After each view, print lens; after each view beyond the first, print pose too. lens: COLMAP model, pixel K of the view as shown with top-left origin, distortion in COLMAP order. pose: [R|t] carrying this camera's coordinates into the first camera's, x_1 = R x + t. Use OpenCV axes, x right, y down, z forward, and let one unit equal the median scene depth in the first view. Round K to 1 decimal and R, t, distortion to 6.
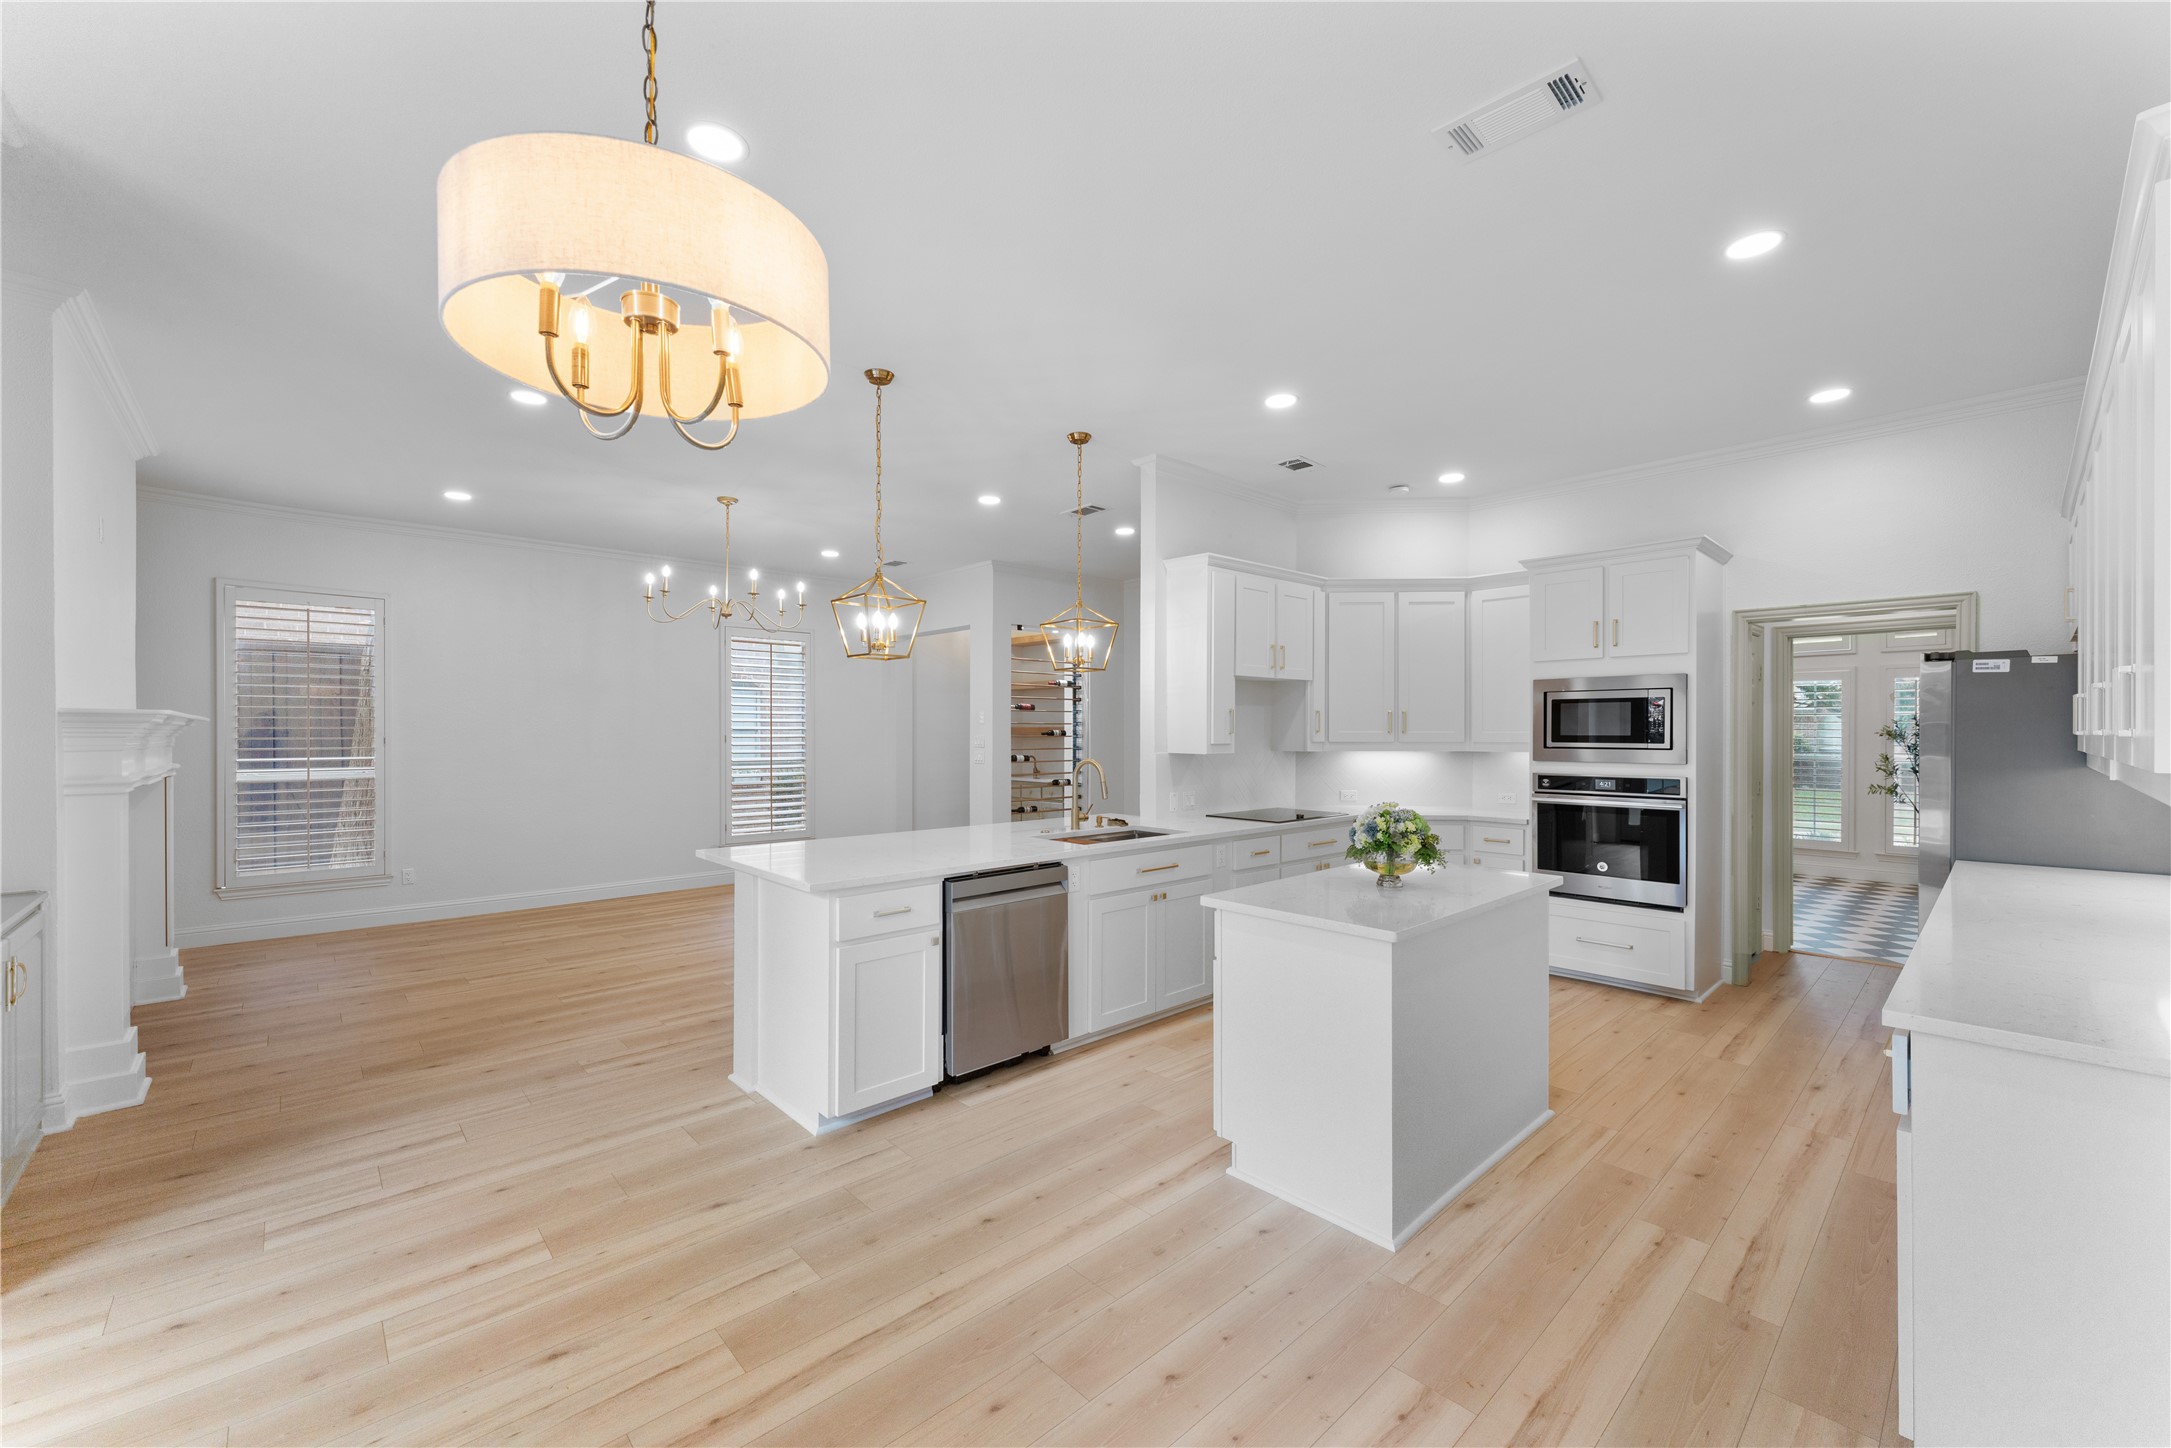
lens RADIAL K [[861.4, 0, 1075.6], [0, 861.4, 729.9], [0, 0, 1]] dist [0.000304, 0.000441]
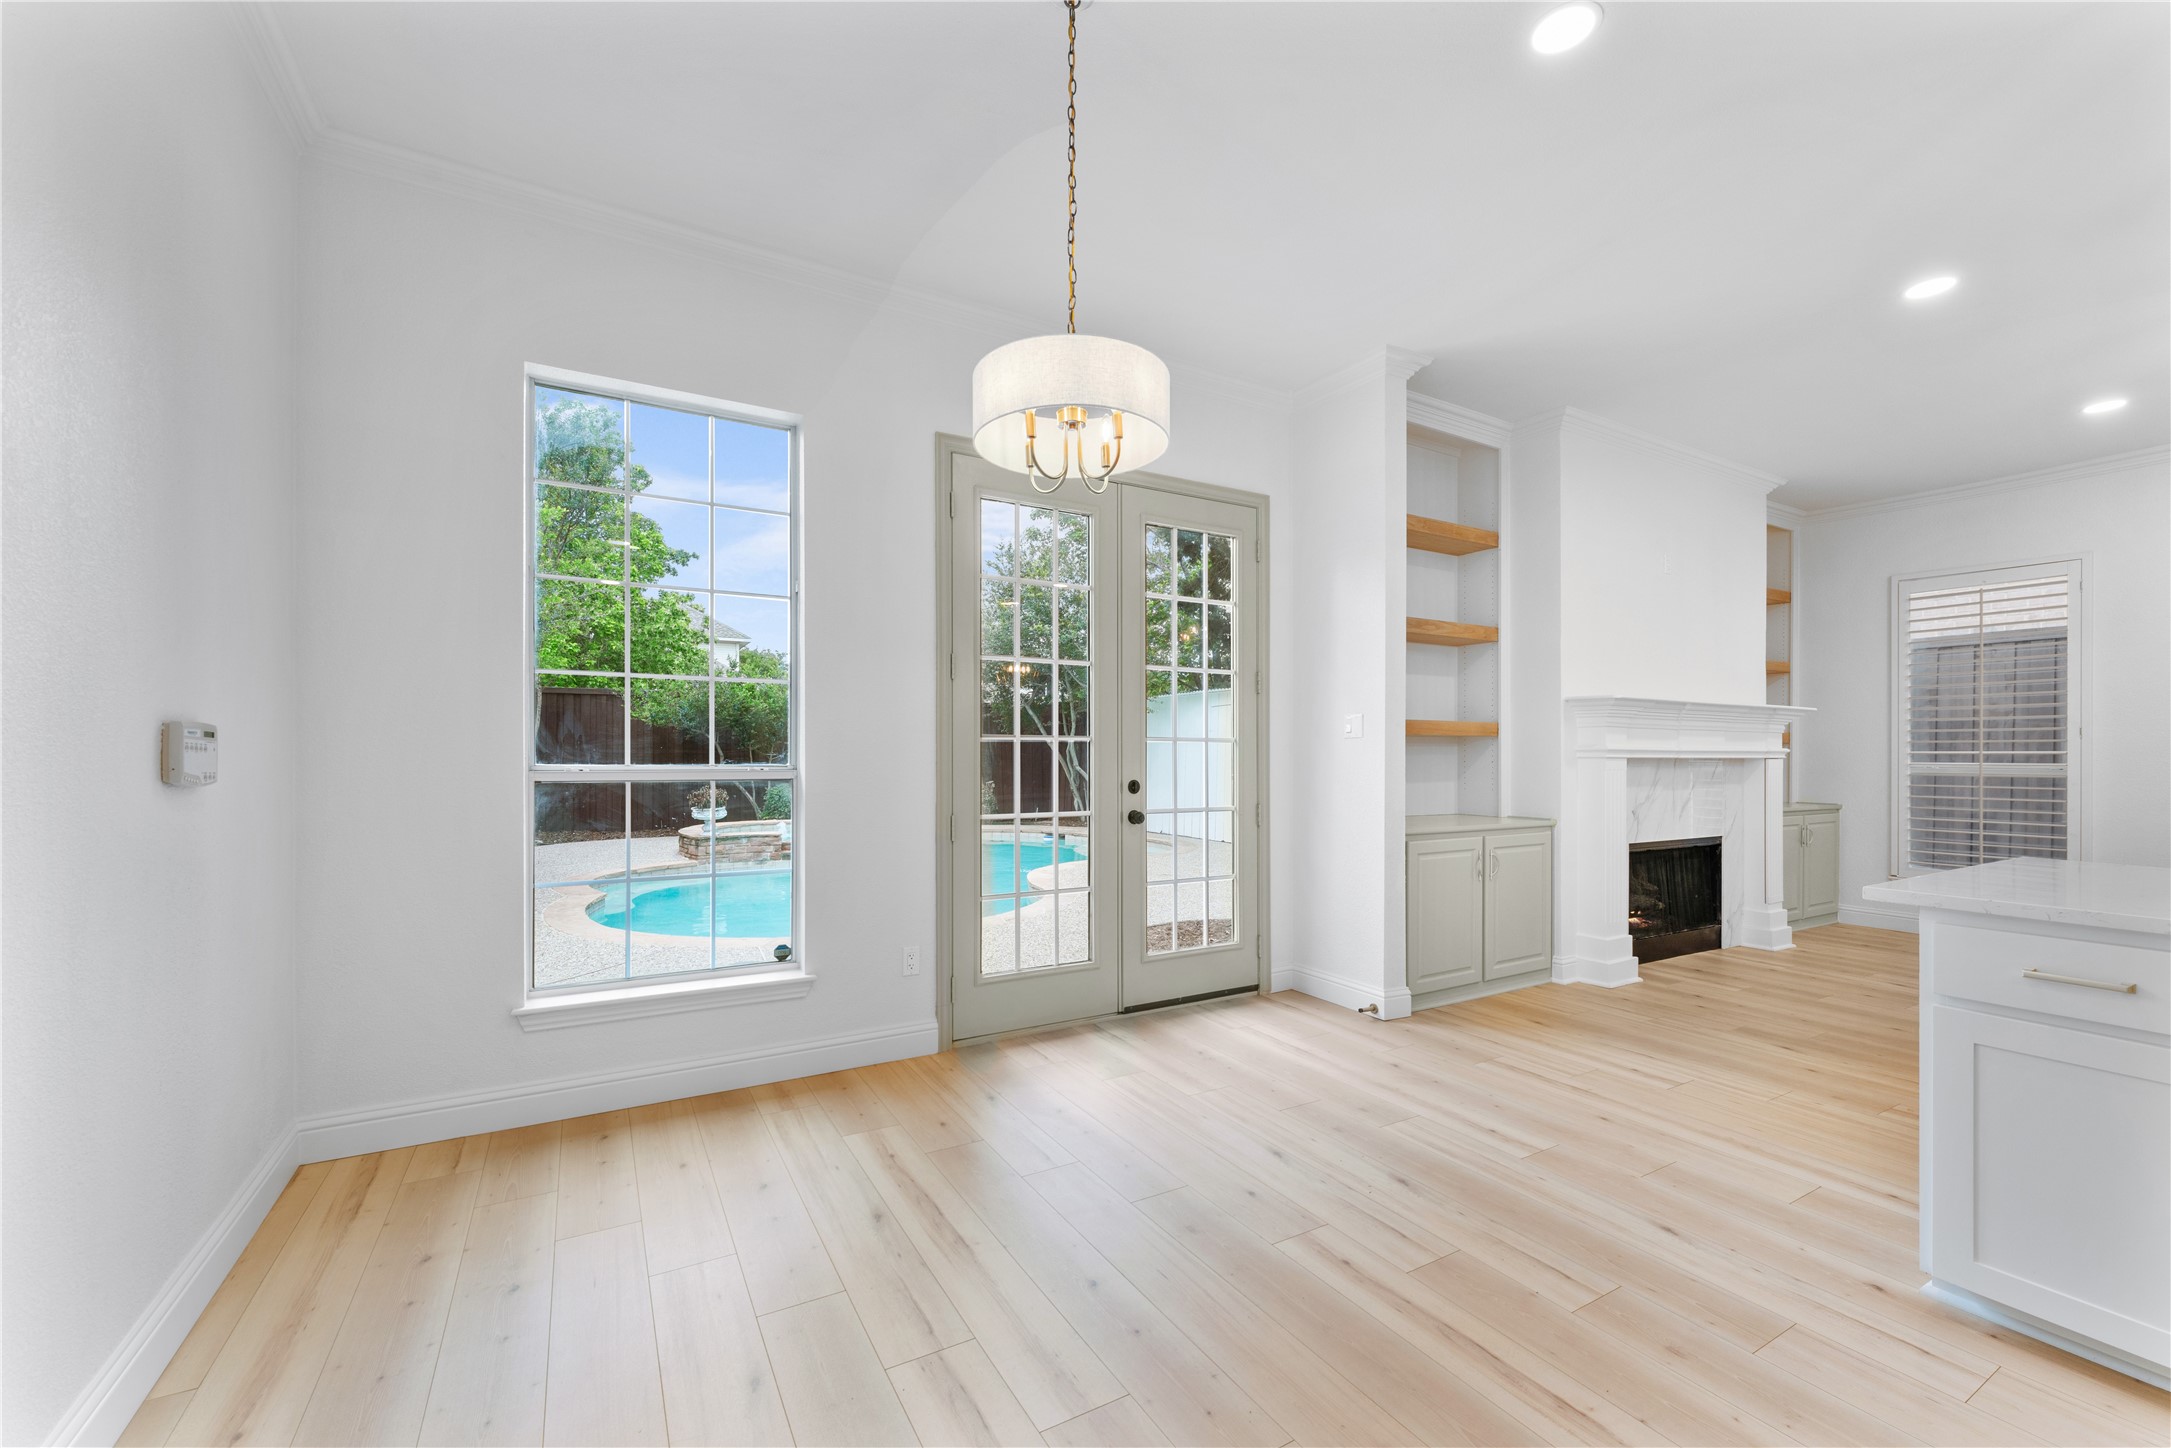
lens RADIAL K [[861.4, 0, 1076.0], [0, 861.4, 758.7], [0, 0, 1]] dist [0.000304, 0.000441]
pose [[-0.221140, 0.004463, -0.975232, 0.304068], [-0.000442, 0.999989, 0.004676, 0.049879], [0.975242, 0.001466, -0.221136, 0.354042]]
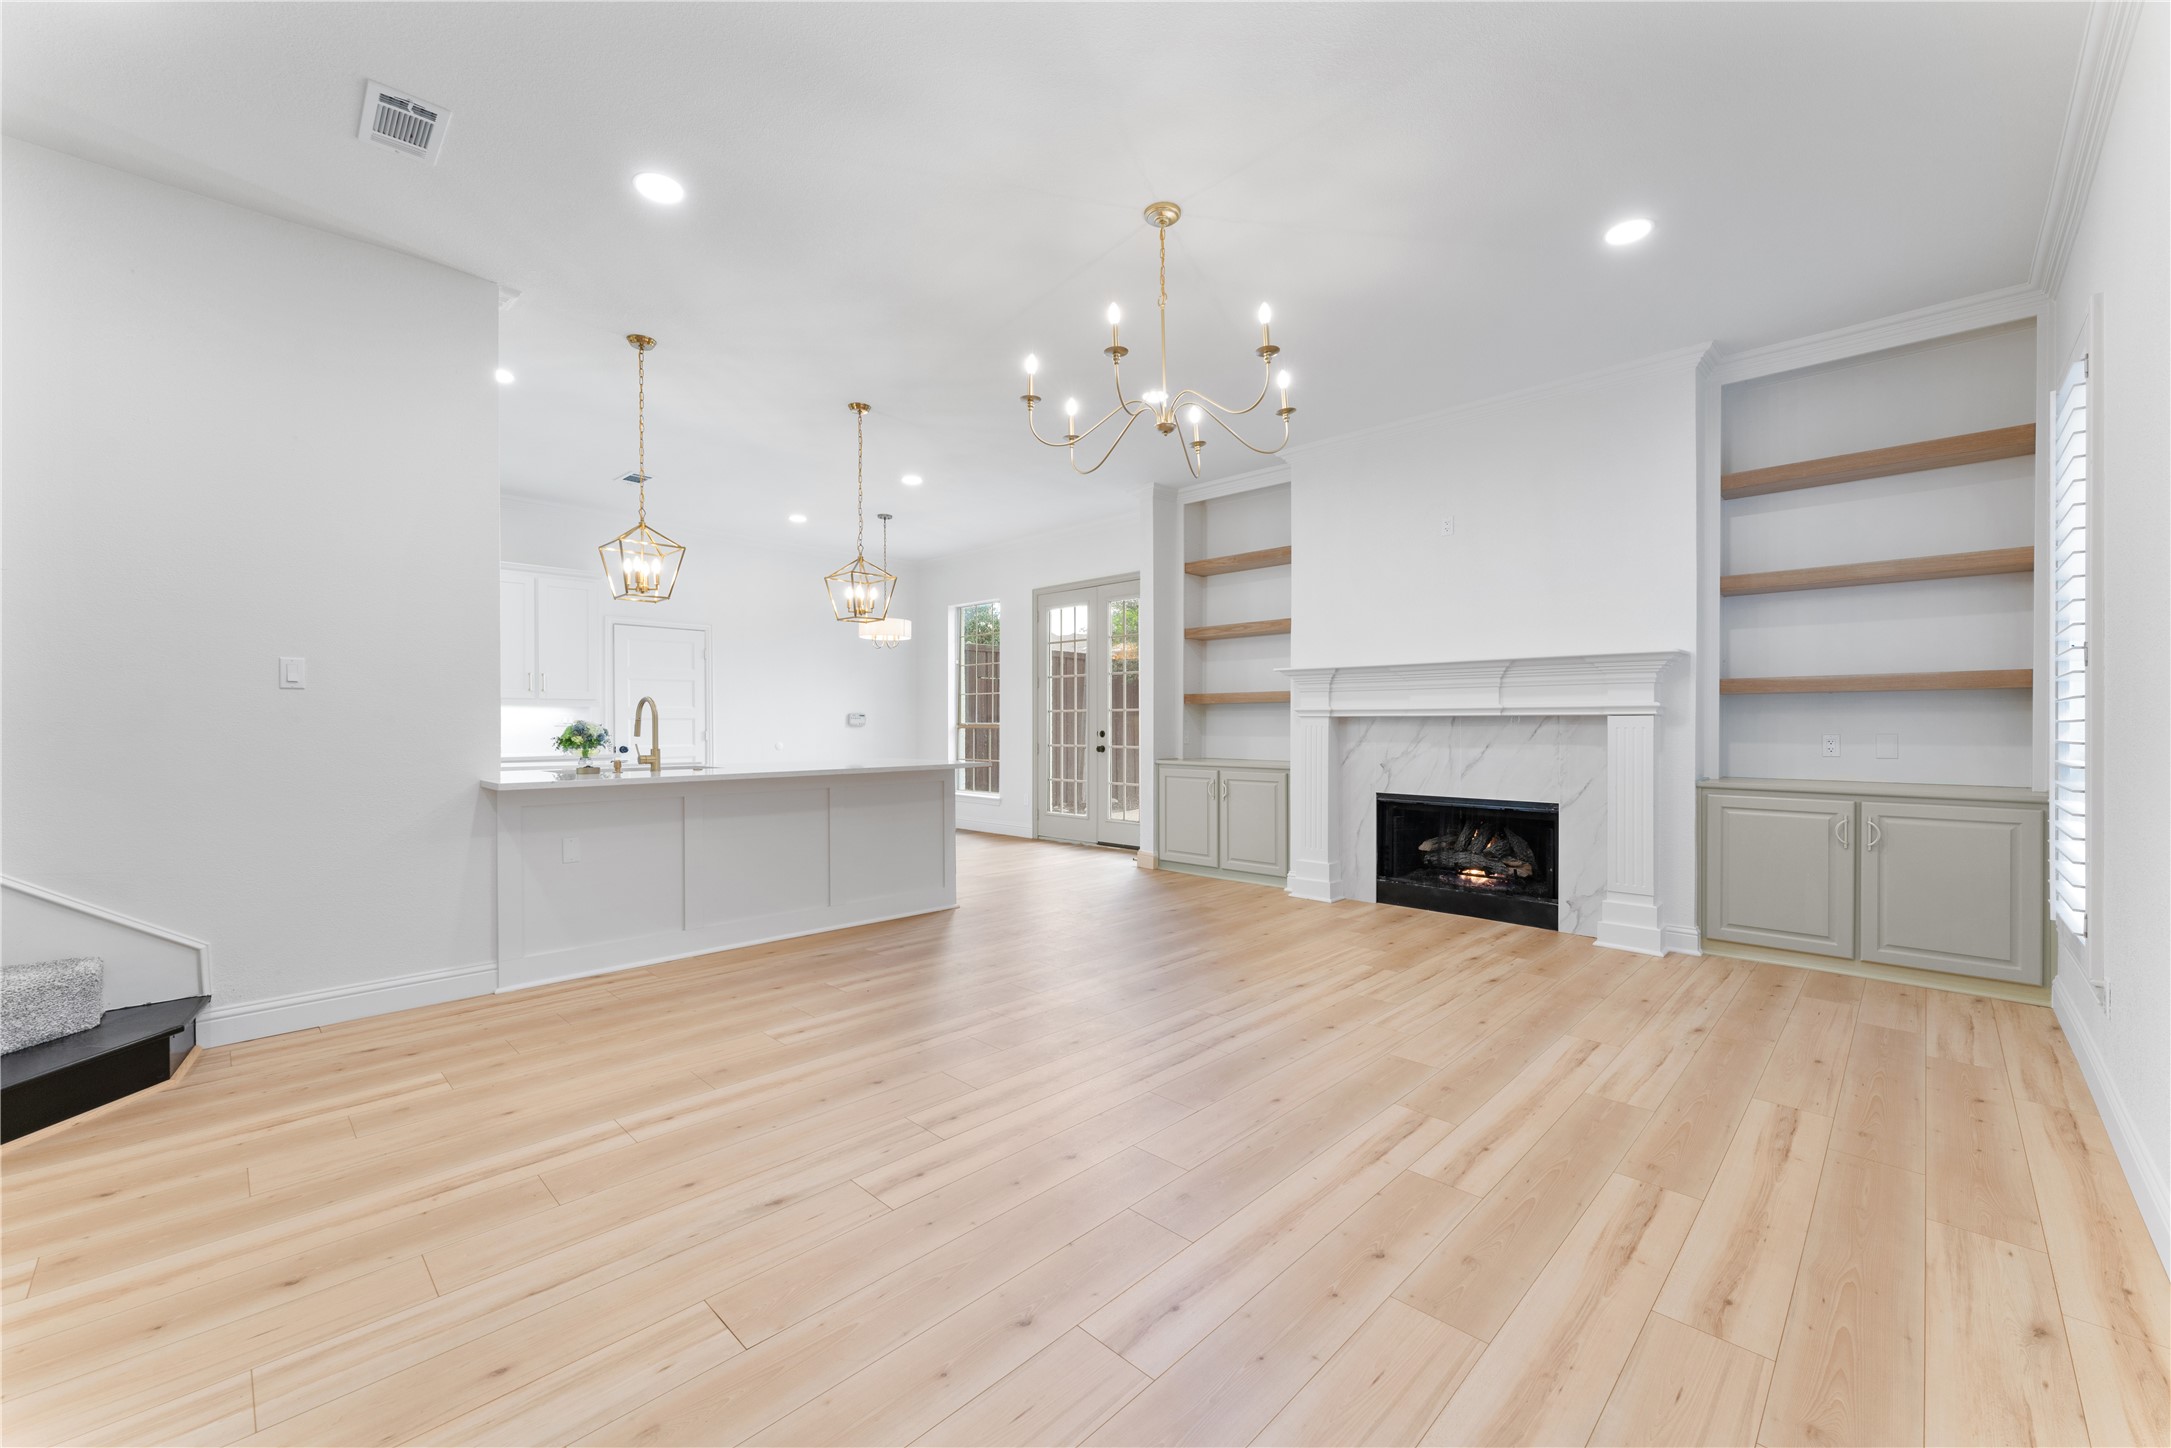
lens RADIAL K [[861.4, 0, 1074.1], [0, 861.4, 730.3], [0, 0, 1]] dist [0.000304, 0.000441]
pose [[-0.998694, -0.000086, -0.051083, -0.405291], [-0.000231, 0.999996, 0.002849, 0.069395], [0.051083, 0.002857, -0.998690, 1.958294]]
